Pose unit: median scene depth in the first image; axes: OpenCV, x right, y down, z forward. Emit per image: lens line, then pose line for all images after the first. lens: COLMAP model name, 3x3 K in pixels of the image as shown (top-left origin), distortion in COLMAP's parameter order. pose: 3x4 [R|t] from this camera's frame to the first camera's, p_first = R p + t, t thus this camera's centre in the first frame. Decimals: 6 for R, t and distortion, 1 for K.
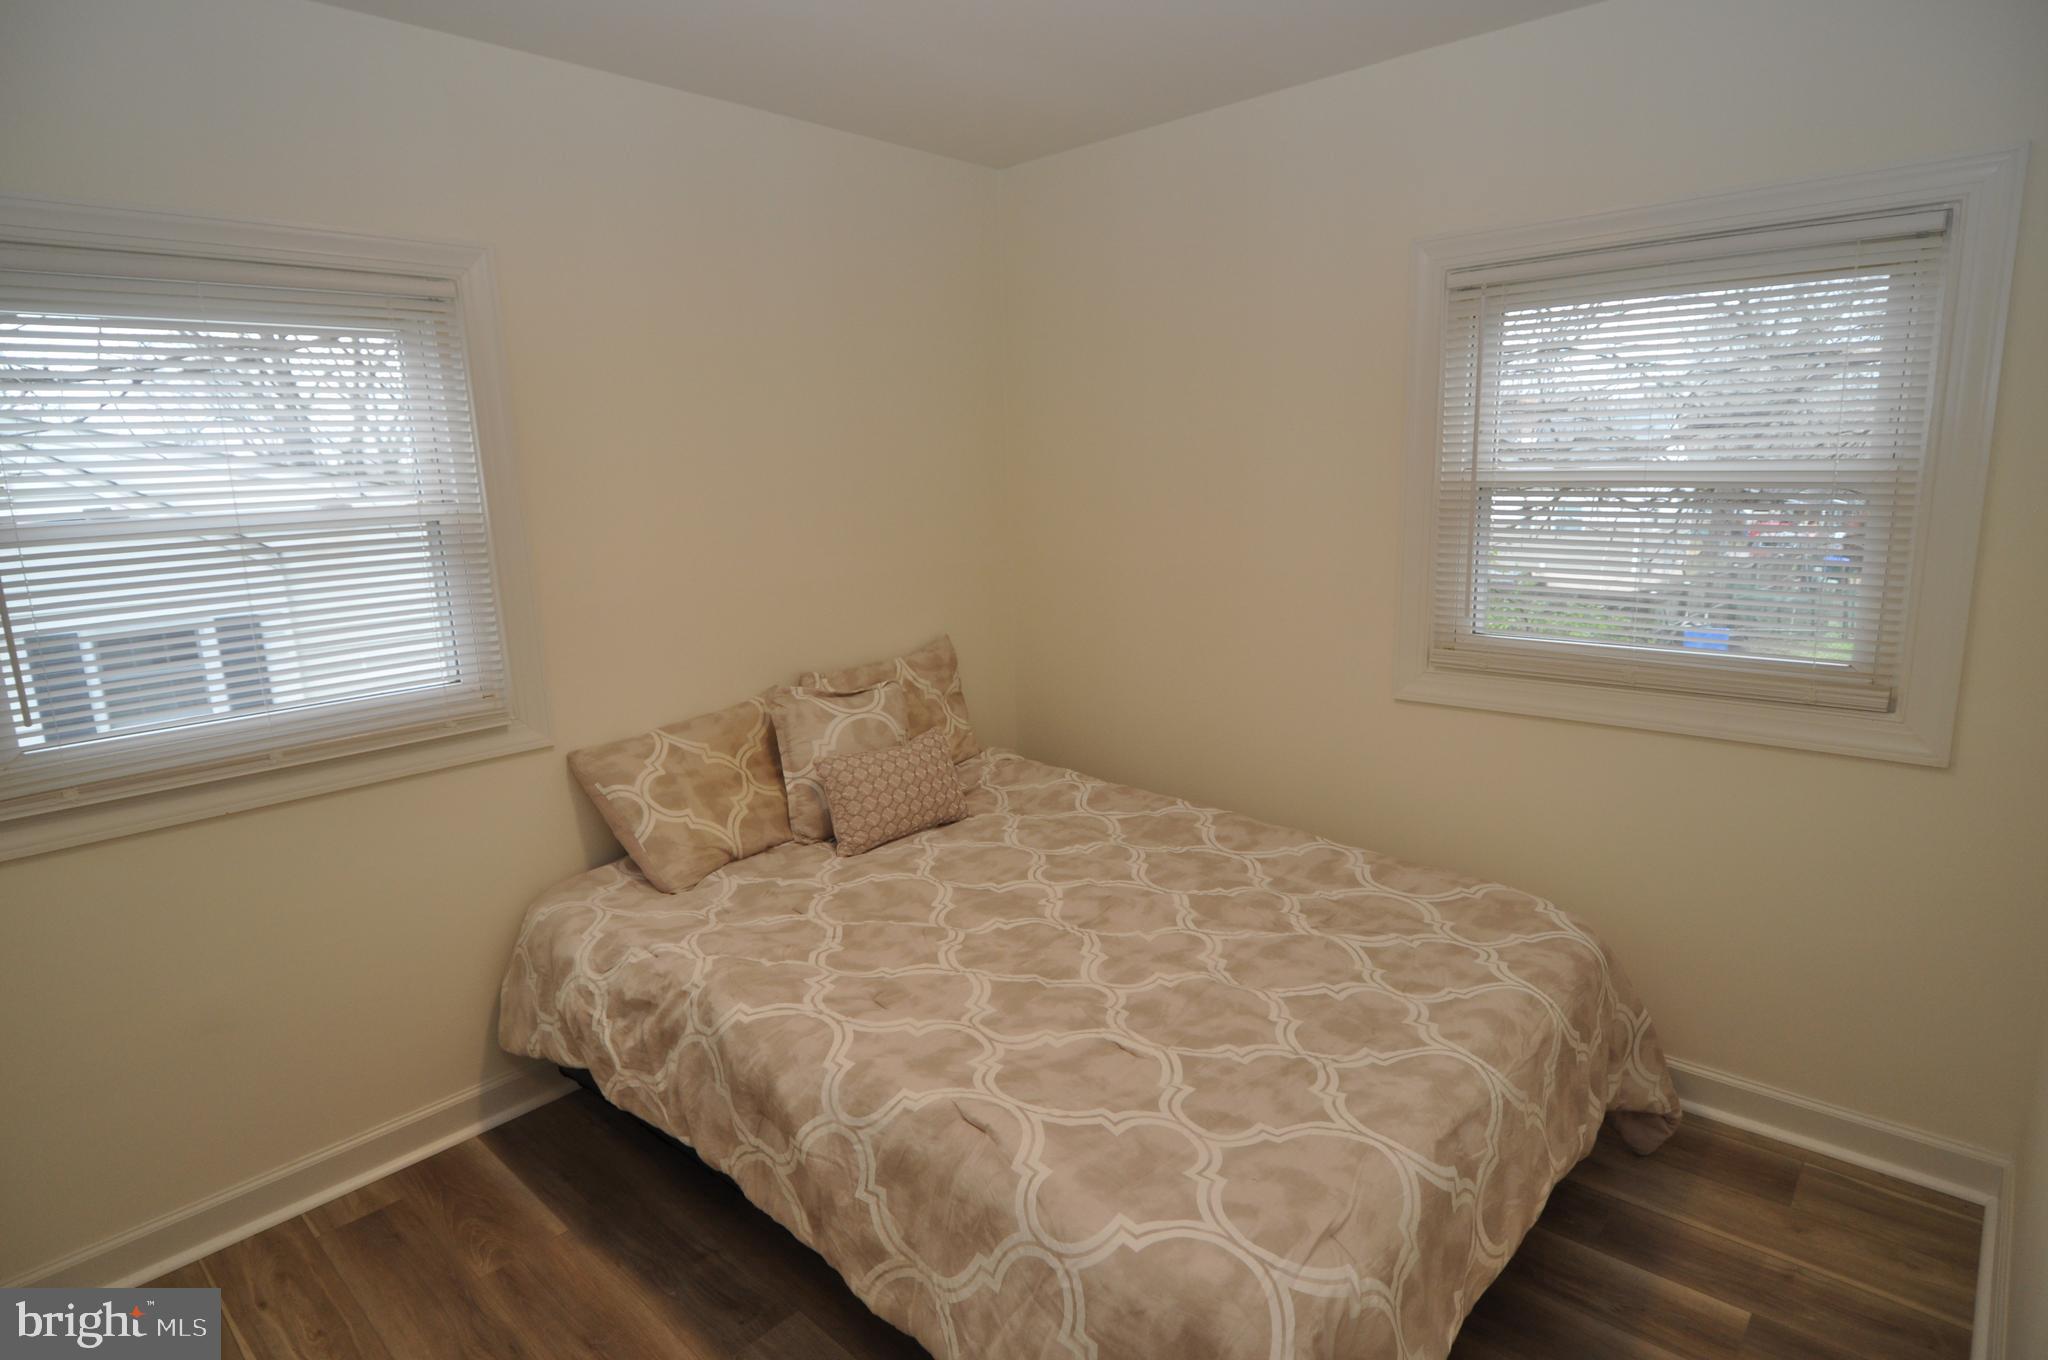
lens RADIAL K [[1075.2, 0, 1017.4], [0, 1075.2, 680.2], [0, 0, 1]] dist [0.035967, -0.046504]
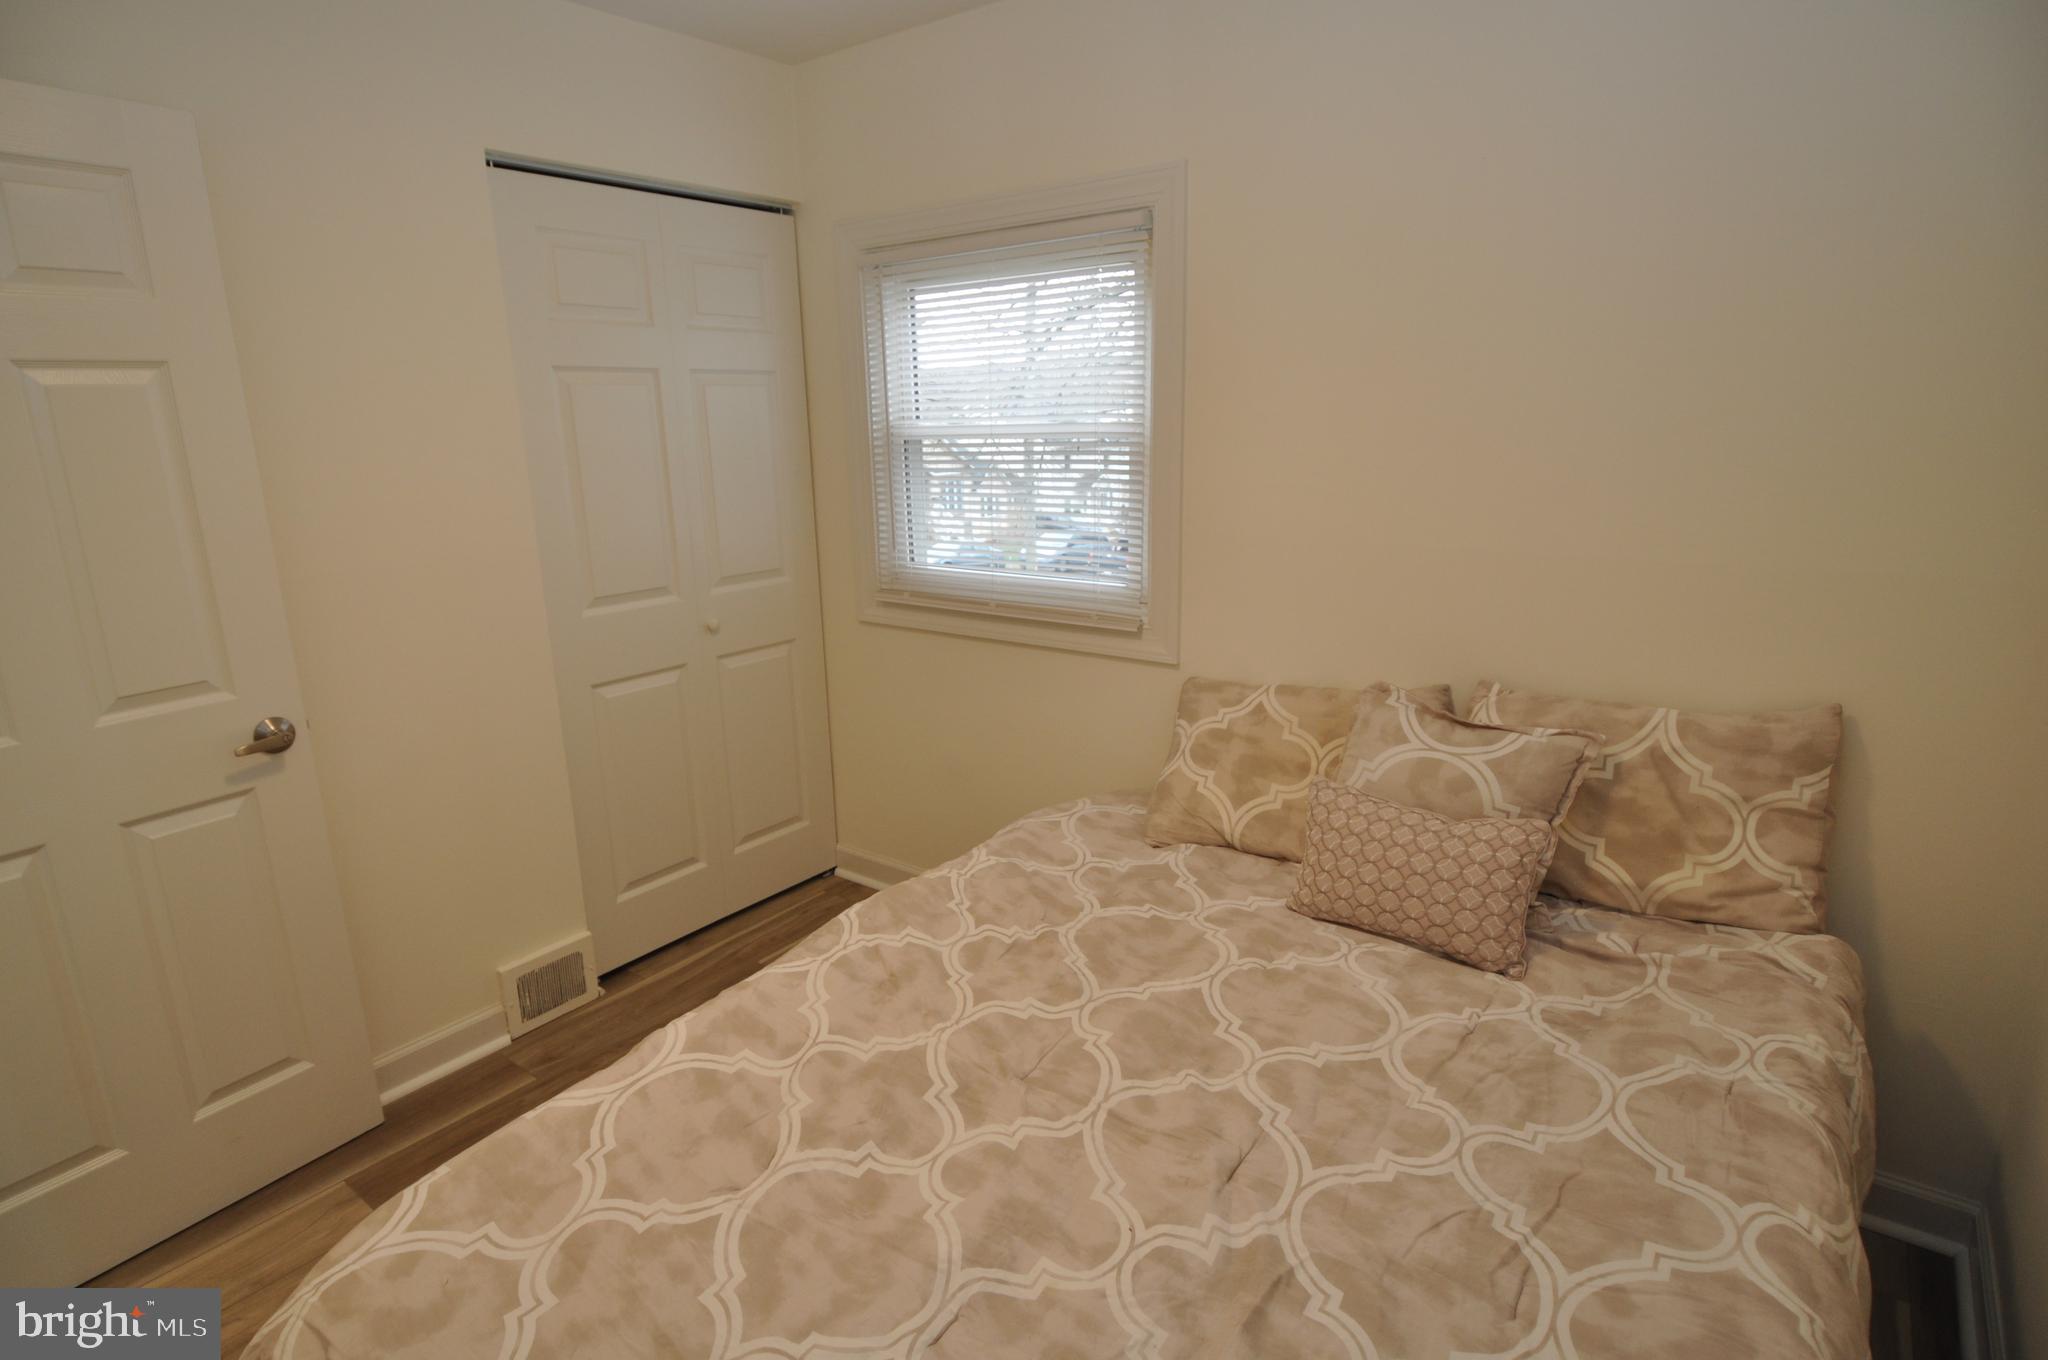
lens RADIAL K [[1075.2, 0, 1017.4], [0, 1075.2, 680.2], [0, 0, 1]] dist [0.035967, -0.046504]
pose [[0.091844, 0.272887, -0.957652, 0.535302], [-0.173626, 0.951373, 0.254446, -0.158406], [0.980520, 0.142904, 0.134758, 0.716030]]
